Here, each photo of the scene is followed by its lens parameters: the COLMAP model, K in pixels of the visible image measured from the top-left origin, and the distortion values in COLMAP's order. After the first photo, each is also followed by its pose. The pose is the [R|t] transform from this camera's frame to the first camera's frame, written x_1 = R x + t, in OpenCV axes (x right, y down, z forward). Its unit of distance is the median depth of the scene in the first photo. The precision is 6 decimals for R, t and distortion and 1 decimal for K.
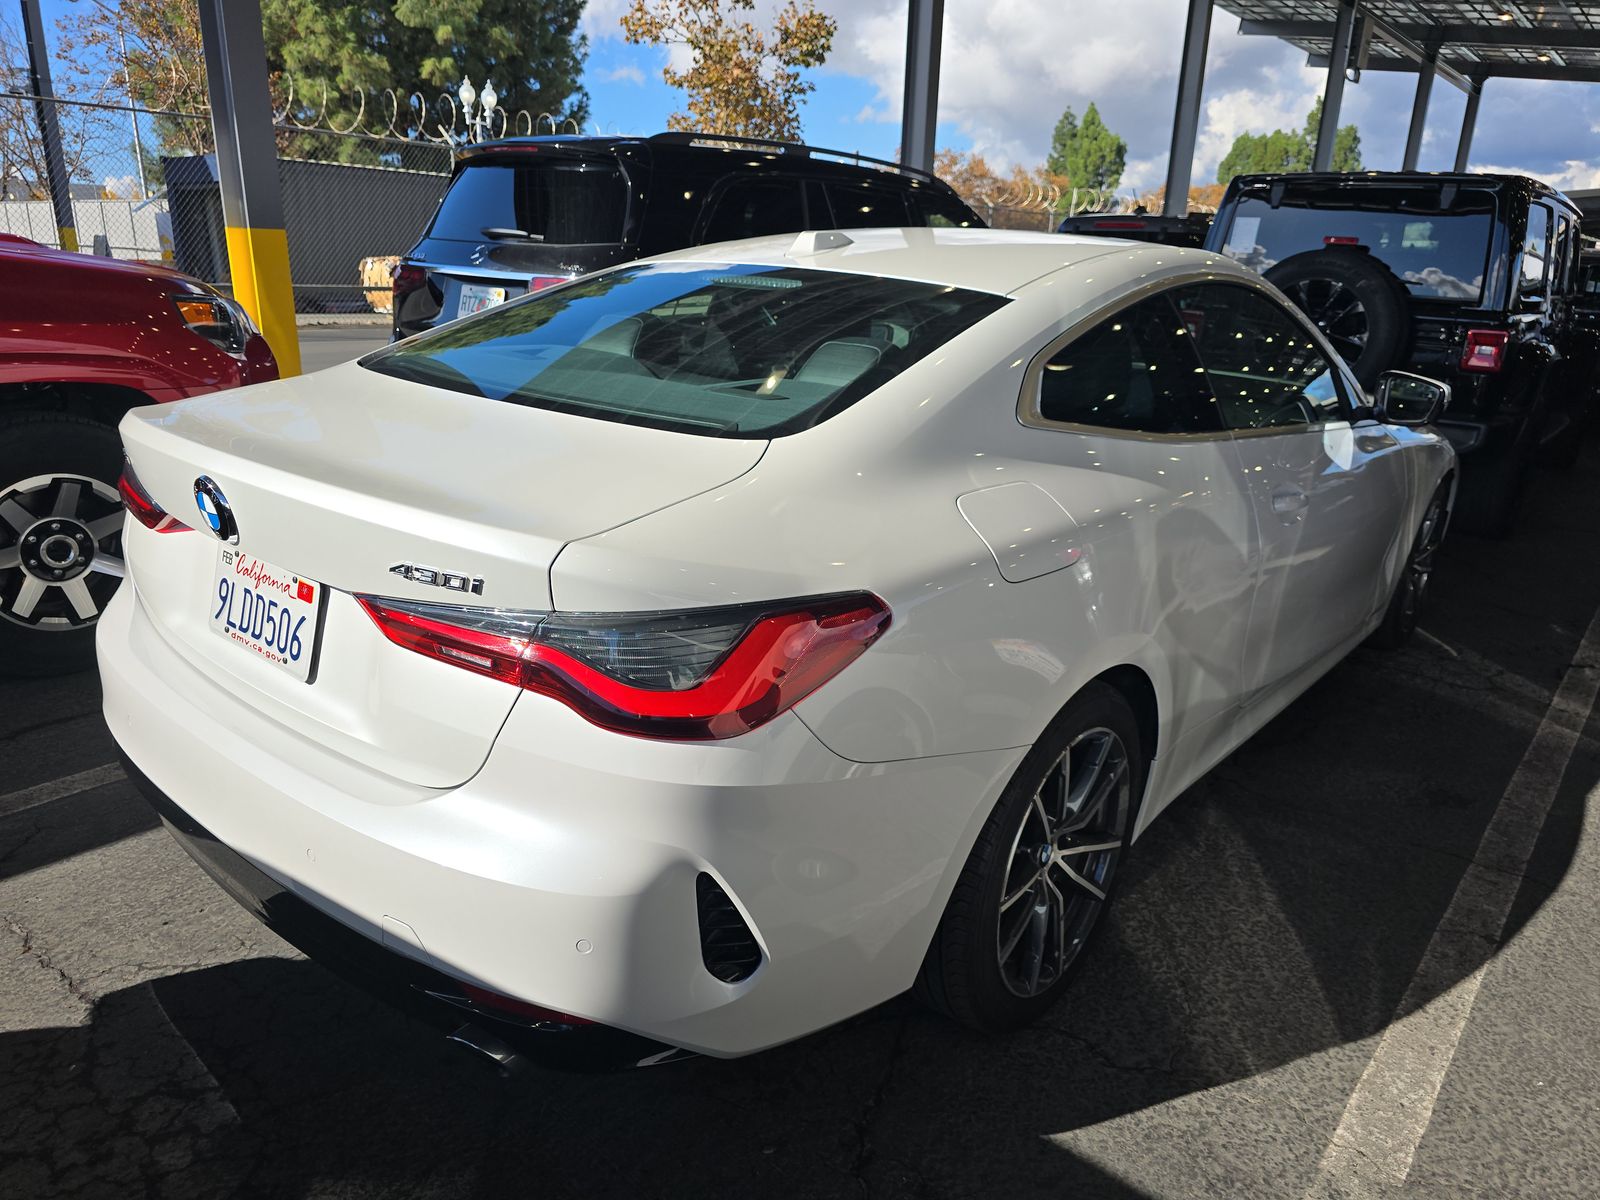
lens RADIAL K [[1083.7, 0, 806.3], [0, 1083.7, 613.7], [0, 0, 1]] dist [0.026080, -0.025705]
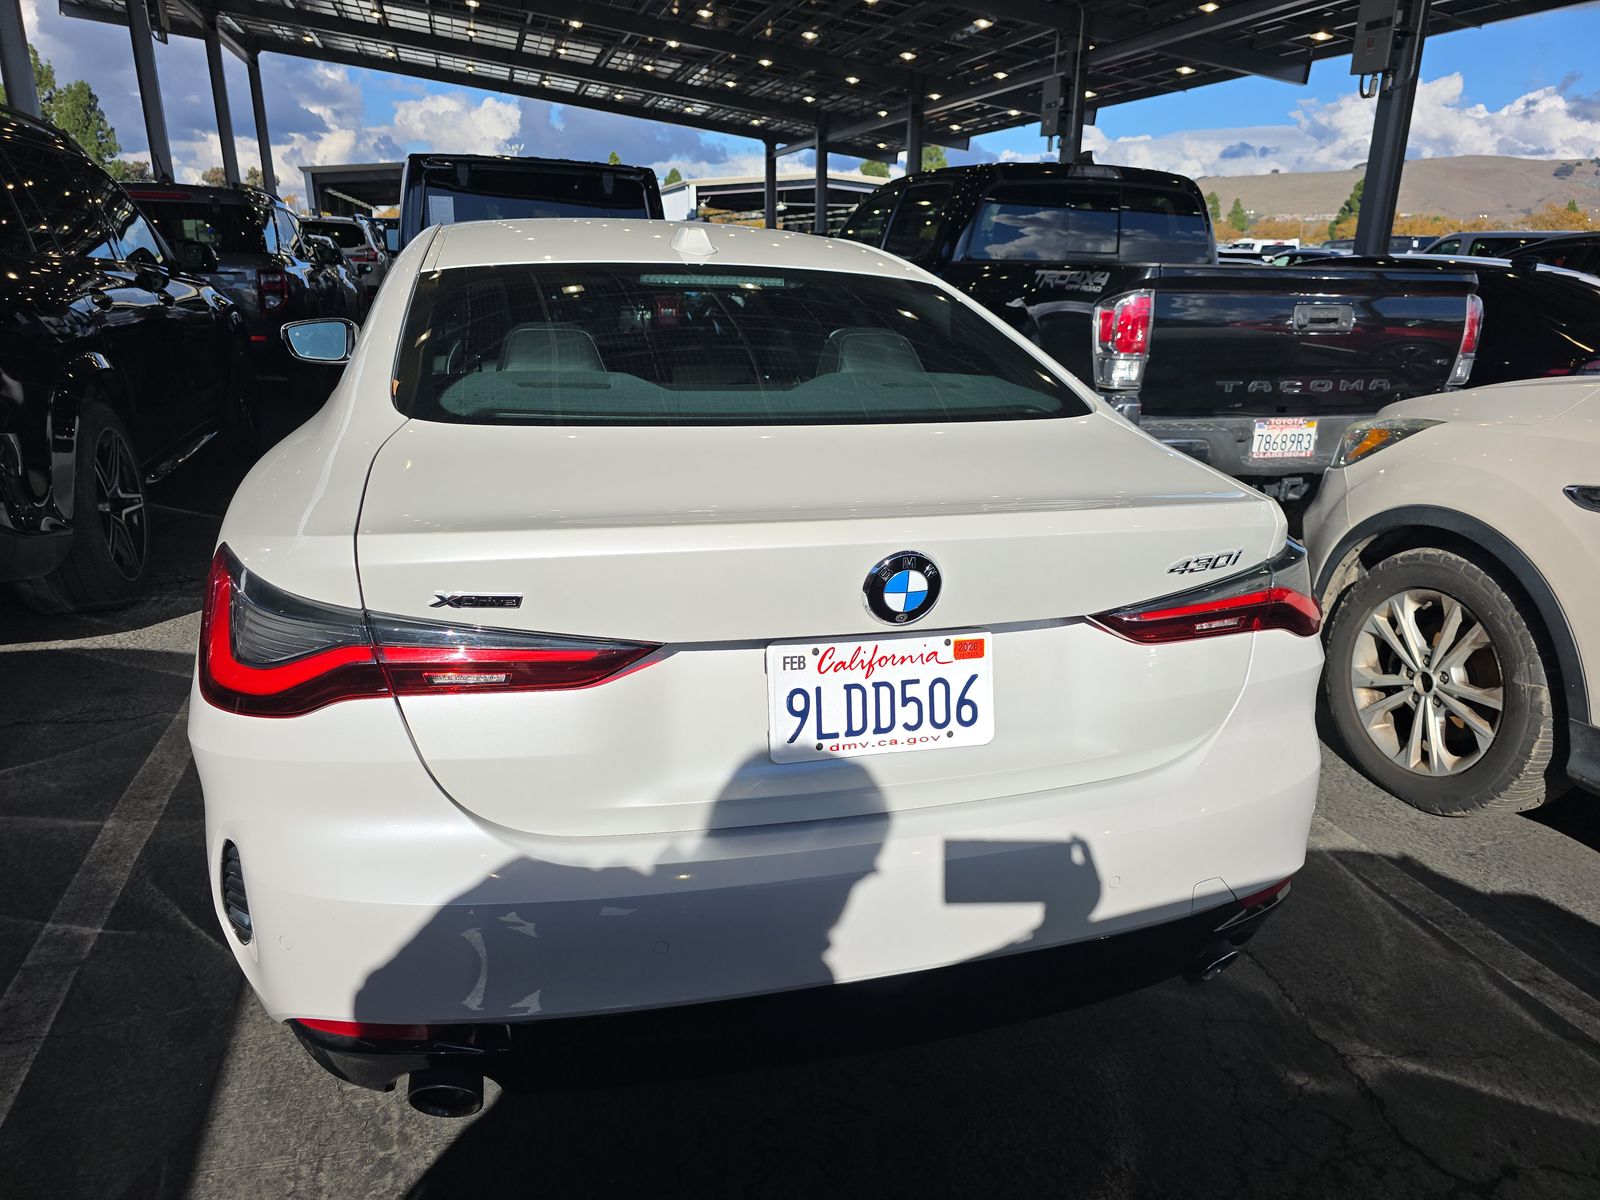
lens RADIAL K [[1083.7, 0, 806.3], [0, 1083.7, 613.7], [0, 0, 1]] dist [0.026080, -0.025705]
pose [[0.553591, -0.282130, 0.783543, -1.170410], [0.260418, 0.952328, 0.158914, -0.214743], [-0.791025, 0.116075, 0.600672, 0.531389]]
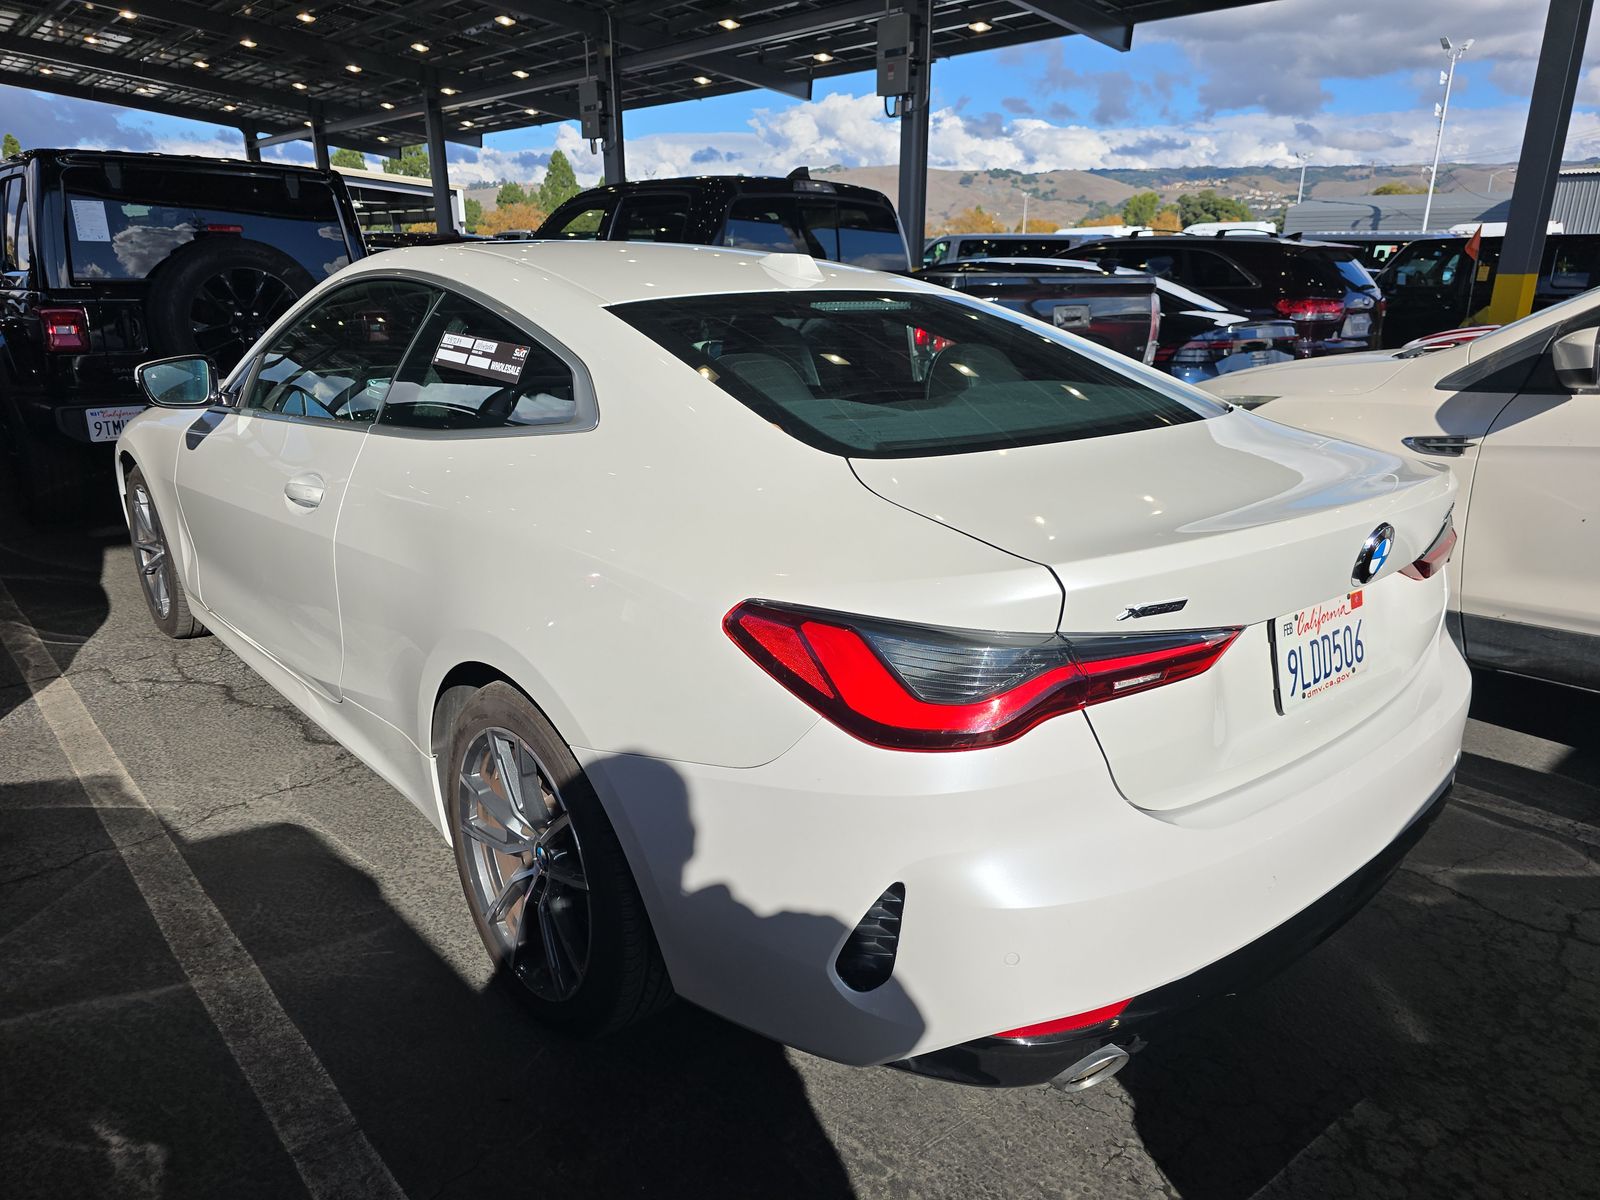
lens RADIAL K [[1083.7, 0, 806.3], [0, 1083.7, 613.7], [0, 0, 1]] dist [0.026080, -0.025705]
pose [[0.149183, -0.335080, 0.930304, -1.525536], [0.305672, 0.910378, 0.278885, -0.473891], [-0.940377, 0.242763, 0.238237, 1.205253]]
